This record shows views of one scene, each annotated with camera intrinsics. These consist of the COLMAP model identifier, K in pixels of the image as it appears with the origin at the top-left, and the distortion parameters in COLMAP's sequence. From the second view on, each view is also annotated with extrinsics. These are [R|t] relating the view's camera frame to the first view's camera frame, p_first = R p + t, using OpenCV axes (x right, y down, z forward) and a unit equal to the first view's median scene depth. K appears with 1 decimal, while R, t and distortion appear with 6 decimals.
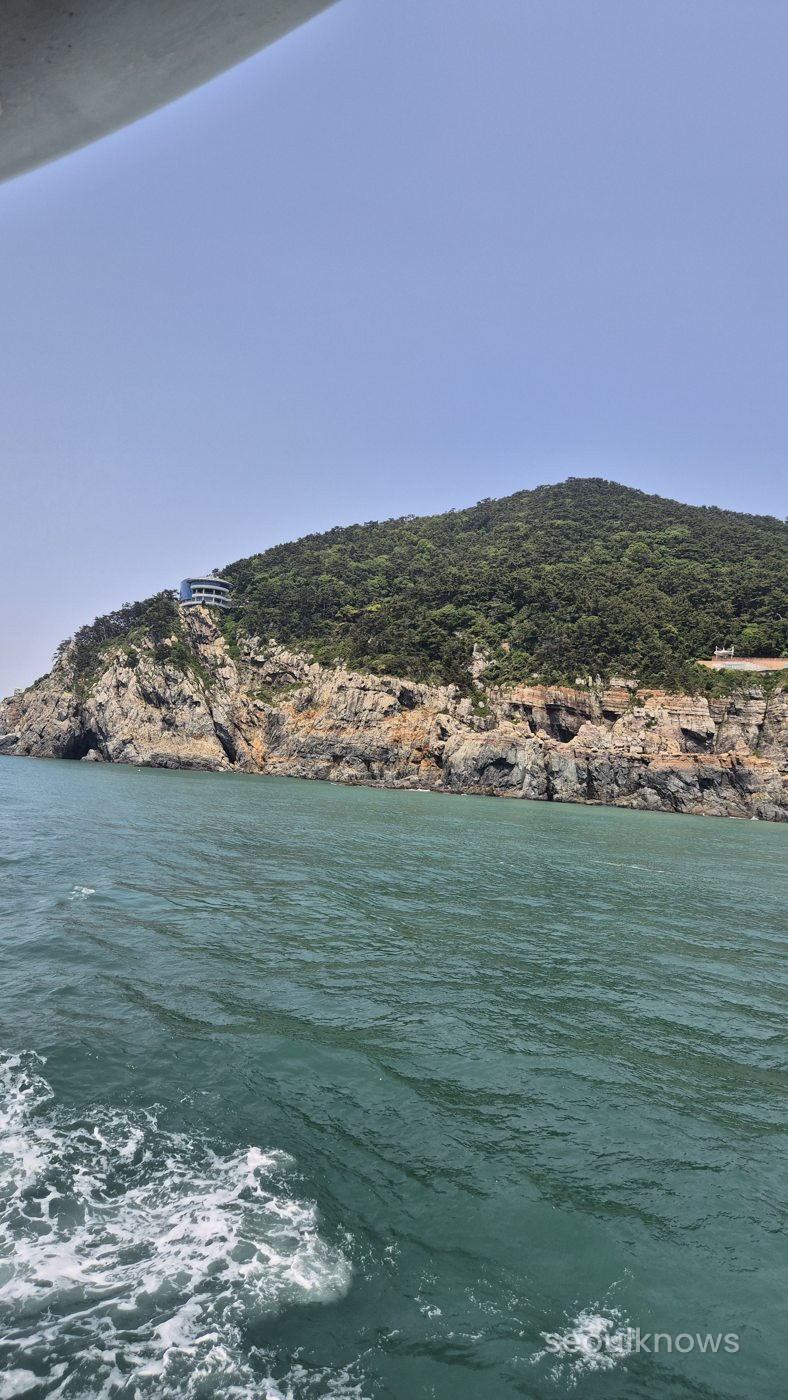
lens RADIAL K [[947.5, 0, 385.7], [0, 947.5, 705.3], [0, 0, 1]] dist [0.107739, -0.000284]
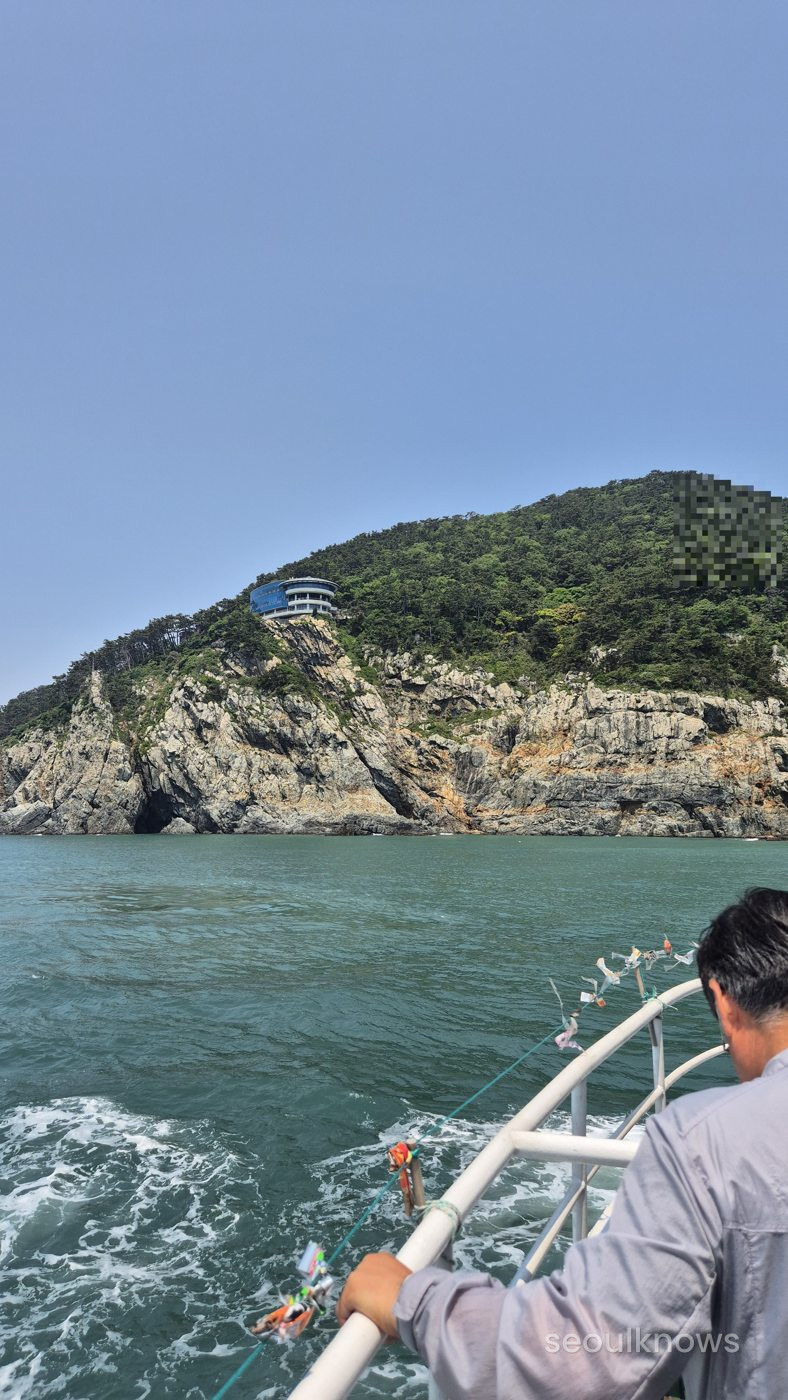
lens RADIAL K [[947.5, 0, 385.7], [0, 947.5, 705.3], [0, 0, 1]] dist [0.107739, -0.000284]
pose [[0.958541, -0.039871, 0.282150, -0.398917], [0.052607, 0.997903, -0.037705, -0.002937], [-0.280055, 0.050985, 0.958629, 0.306049]]
